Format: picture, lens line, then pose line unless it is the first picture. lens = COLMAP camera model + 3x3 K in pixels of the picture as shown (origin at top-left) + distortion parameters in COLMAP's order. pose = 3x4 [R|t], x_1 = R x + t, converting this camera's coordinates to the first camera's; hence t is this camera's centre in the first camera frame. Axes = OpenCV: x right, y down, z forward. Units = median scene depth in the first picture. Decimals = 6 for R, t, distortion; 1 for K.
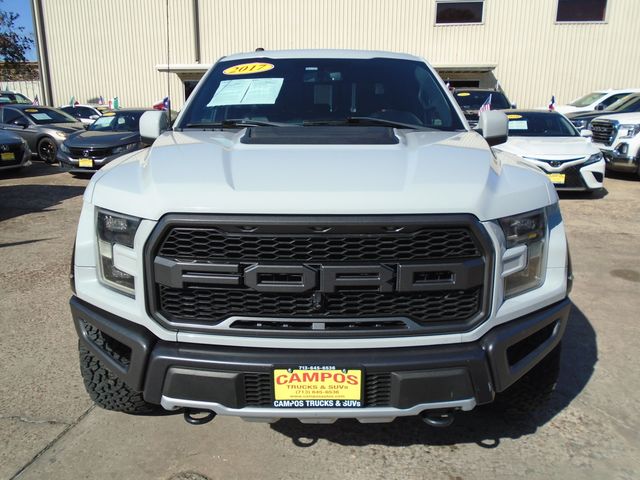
lens RADIAL K [[491.8, 0, 320.0], [0, 491.8, 240.0], [0, 0, 1]] dist [-0.017553, -0.002075]
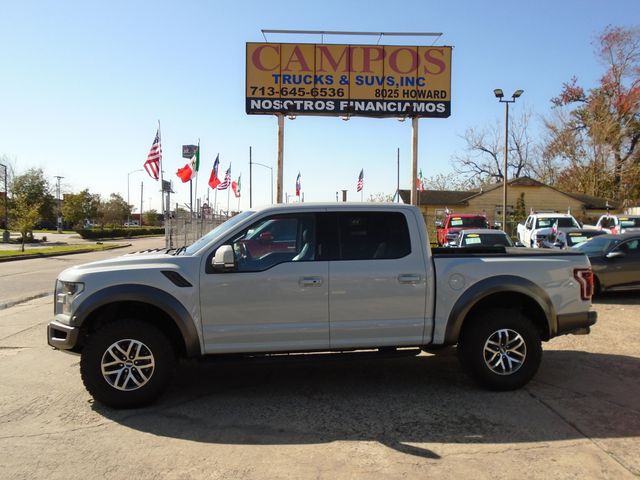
lens RADIAL K [[491.8, 0, 320.0], [0, 491.8, 240.0], [0, 0, 1]] dist [-0.017553, -0.002075]
pose [[0.151269, 0.016352, -0.988357, 2.509655], [-0.257336, 0.966039, -0.023403, -0.436693], [0.954409, 0.257880, 0.150339, 1.434941]]
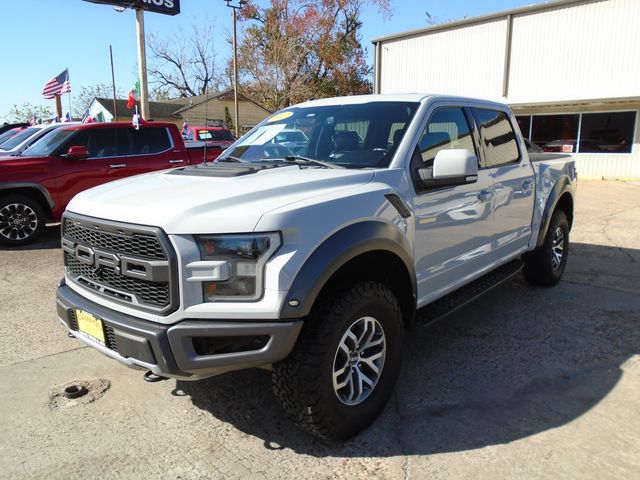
lens RADIAL K [[491.8, 0, 320.0], [0, 491.8, 240.0], [0, 0, 1]] dist [-0.017553, -0.002075]
pose [[0.760094, 0.109500, -0.640521, 1.091993], [-0.154395, 0.987905, -0.014330, -0.048308], [0.631205, 0.109785, 0.767807, 0.158858]]
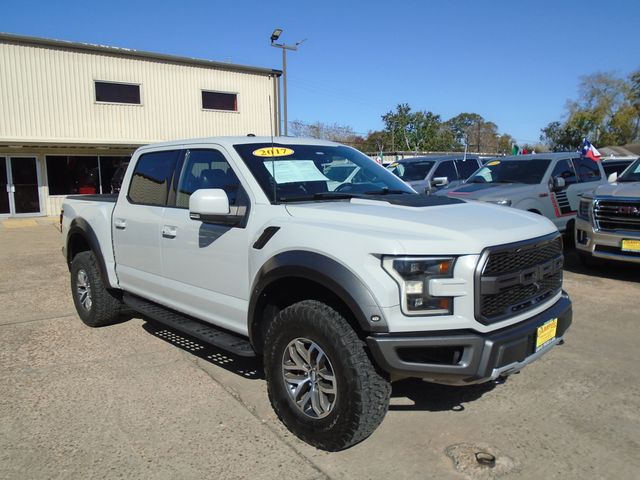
lens RADIAL K [[491.8, 0, 320.0], [0, 491.8, 240.0], [0, 0, 1]] dist [-0.017553, -0.002075]
pose [[0.711190, -0.103882, 0.695282, -1.269510], [0.202449, 0.977388, -0.061049, -0.064439], [-0.673219, 0.184176, 0.716139, 0.154940]]
